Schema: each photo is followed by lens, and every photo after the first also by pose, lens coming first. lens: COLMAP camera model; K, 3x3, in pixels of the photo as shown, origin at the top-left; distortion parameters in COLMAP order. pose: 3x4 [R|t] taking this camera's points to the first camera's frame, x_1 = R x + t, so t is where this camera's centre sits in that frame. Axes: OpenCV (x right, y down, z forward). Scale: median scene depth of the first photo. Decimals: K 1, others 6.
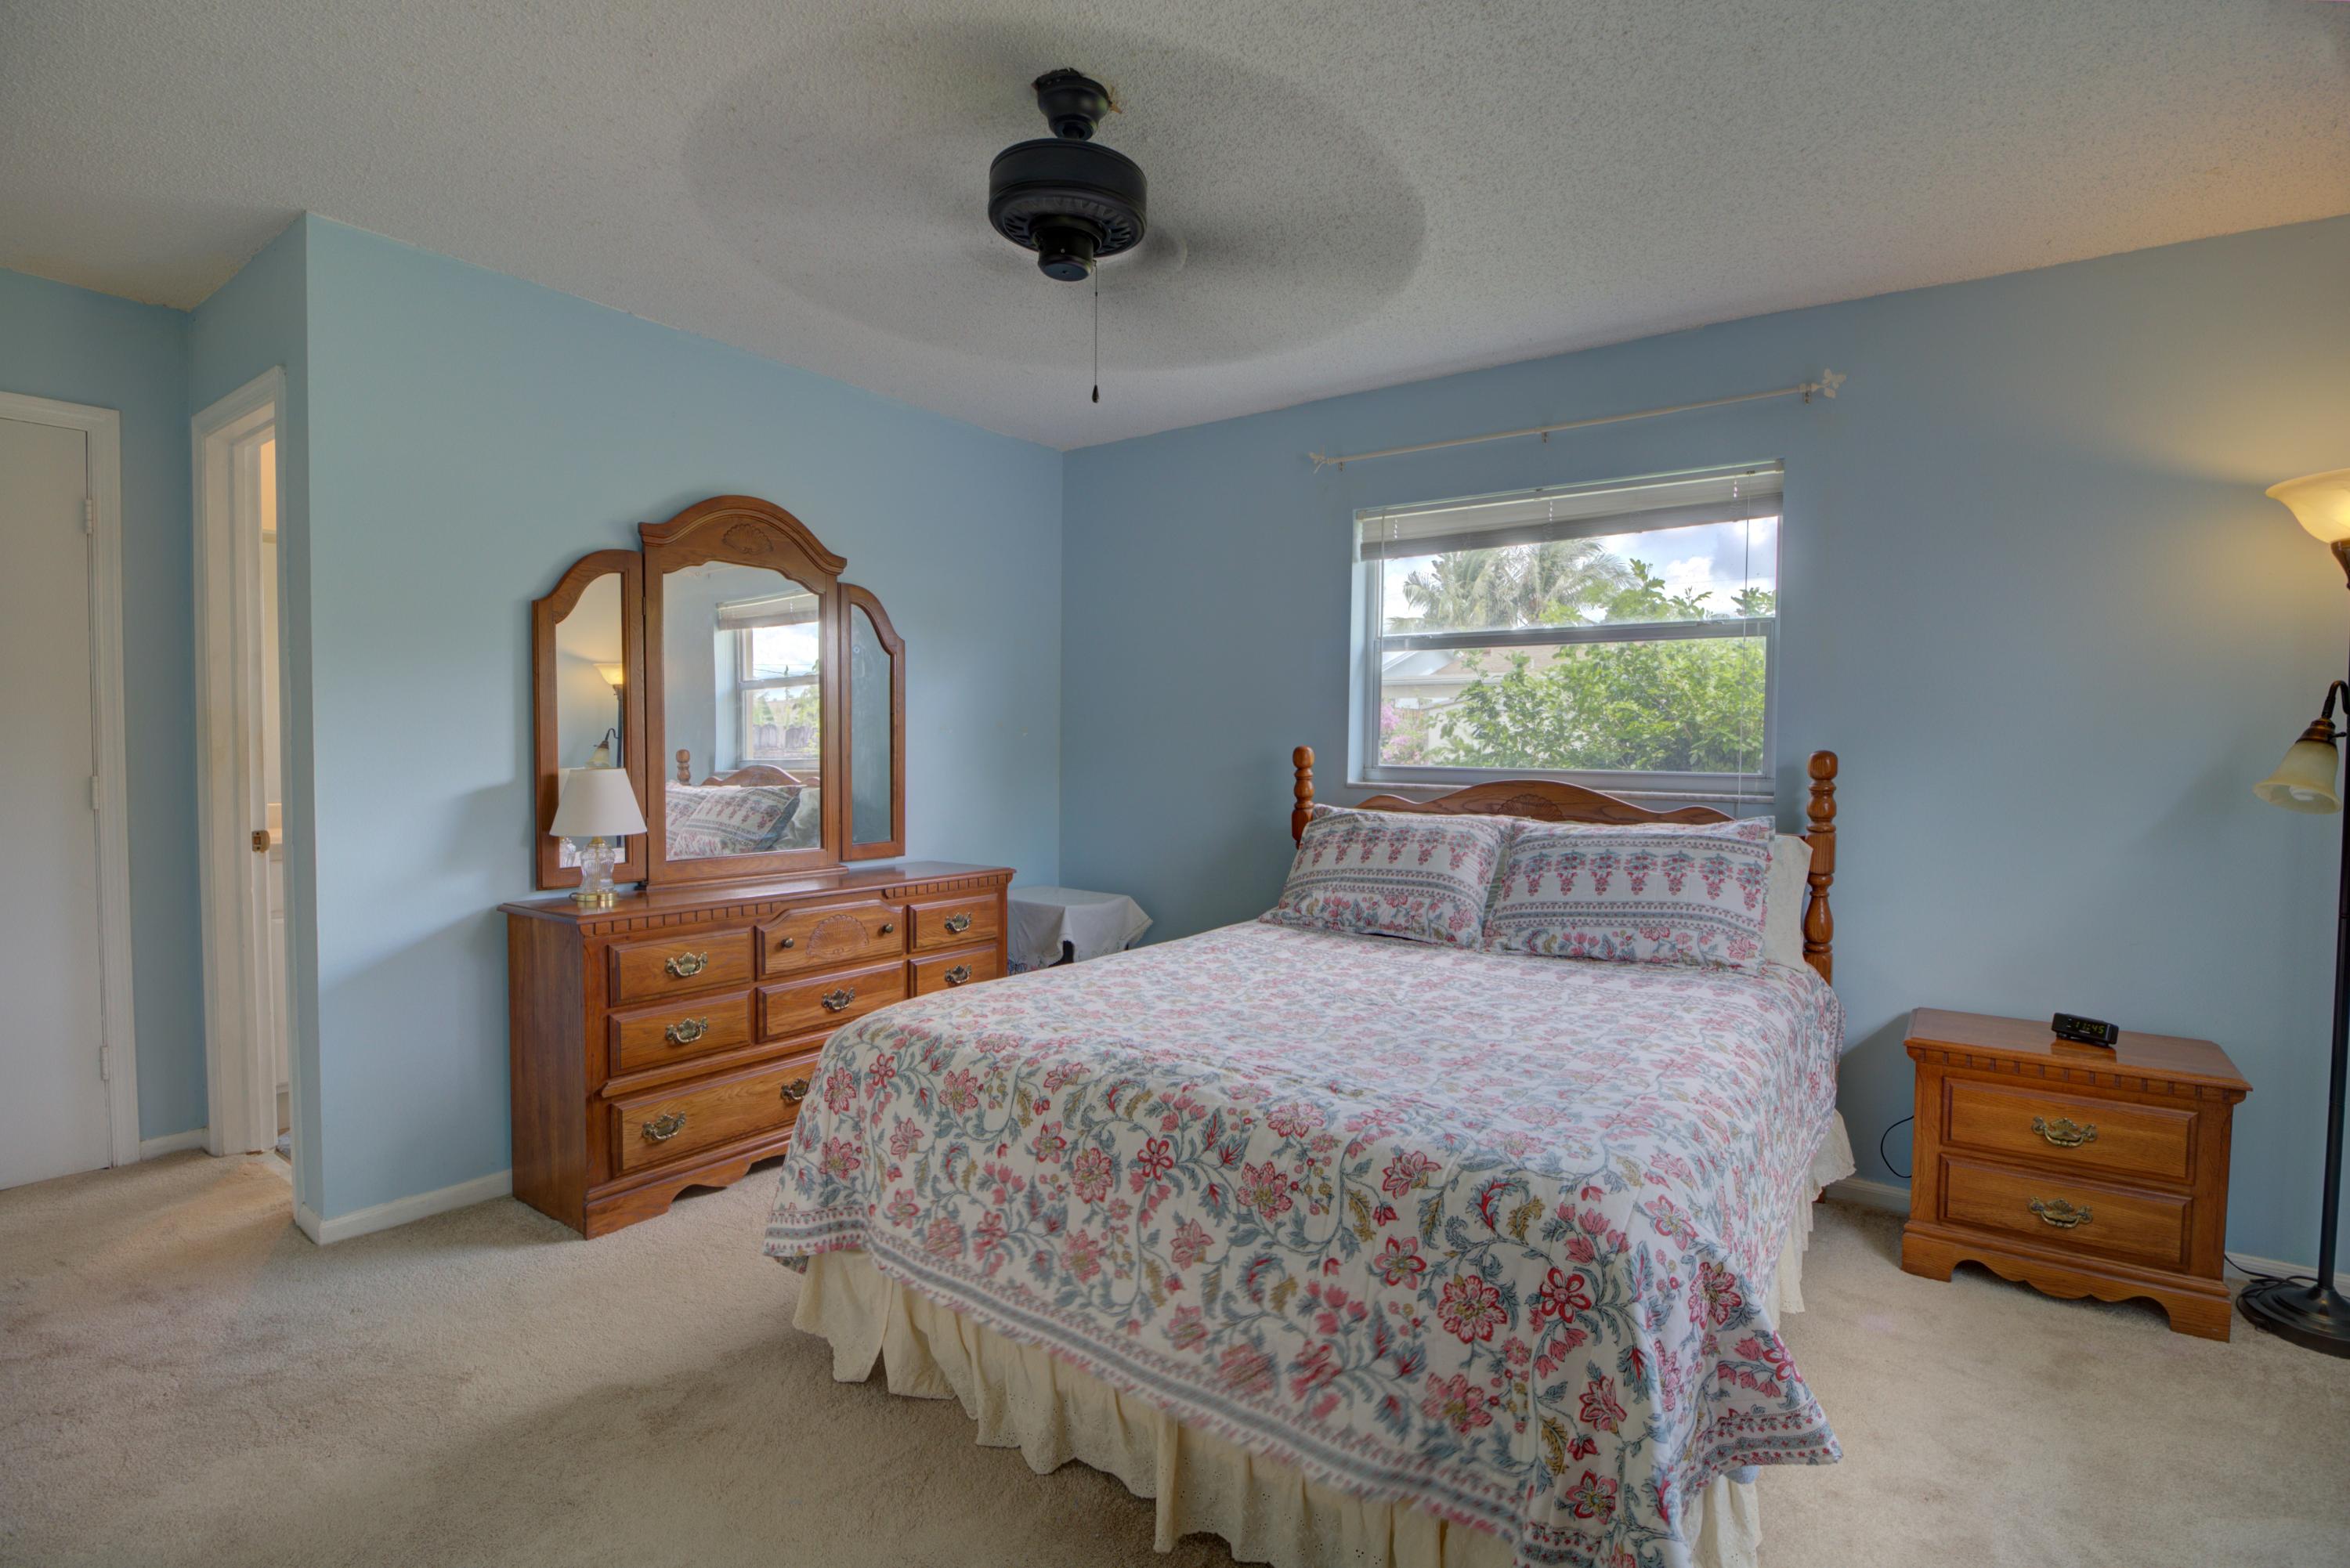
lens RADIAL K [[1103.0, 0, 1175.0], [0, 1103.0, 784.0], [0, 0, 1]] dist [-0.000107, -0.011299]
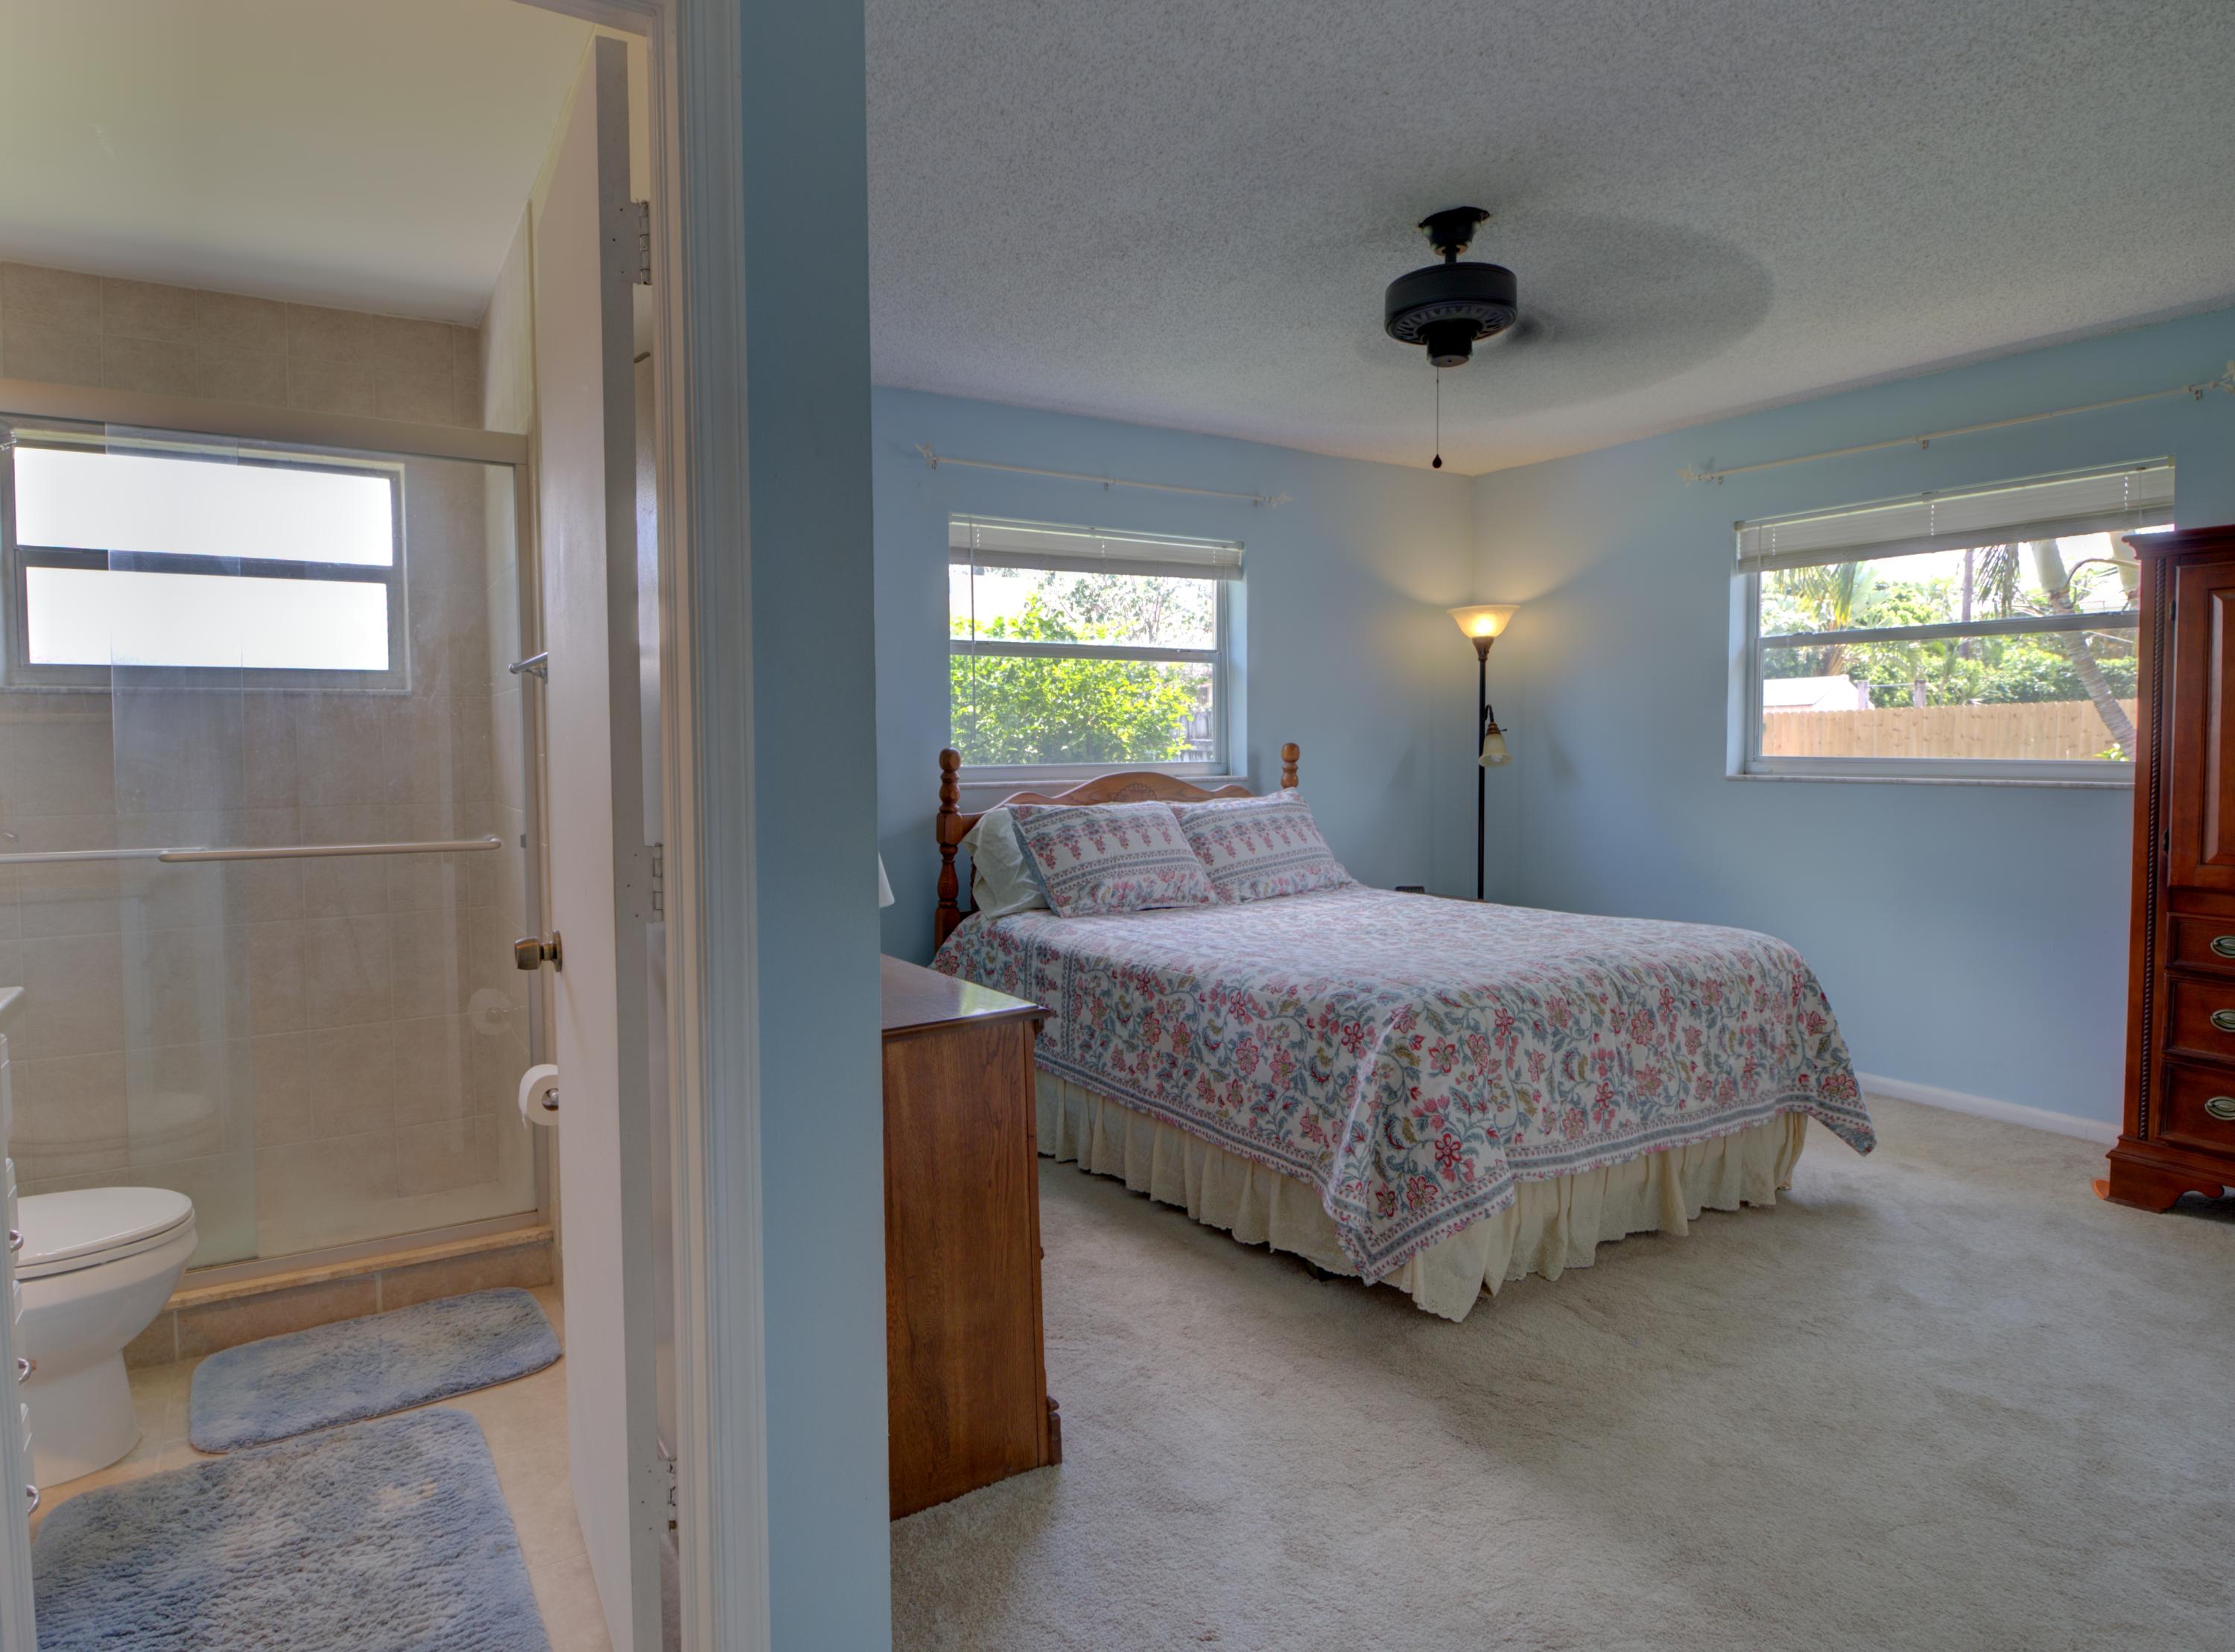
lens RADIAL K [[1223.5, 0, 1113.9], [0, 1223.5, 790.9], [0, 0, 1]] dist [-0.004014, -0.002747]
pose [[0.381377, -0.048327, 0.923156, -1.521141], [0.047583, 0.998335, 0.032605, -0.044416], [-0.923194, 0.031492, 0.383041, 0.828359]]
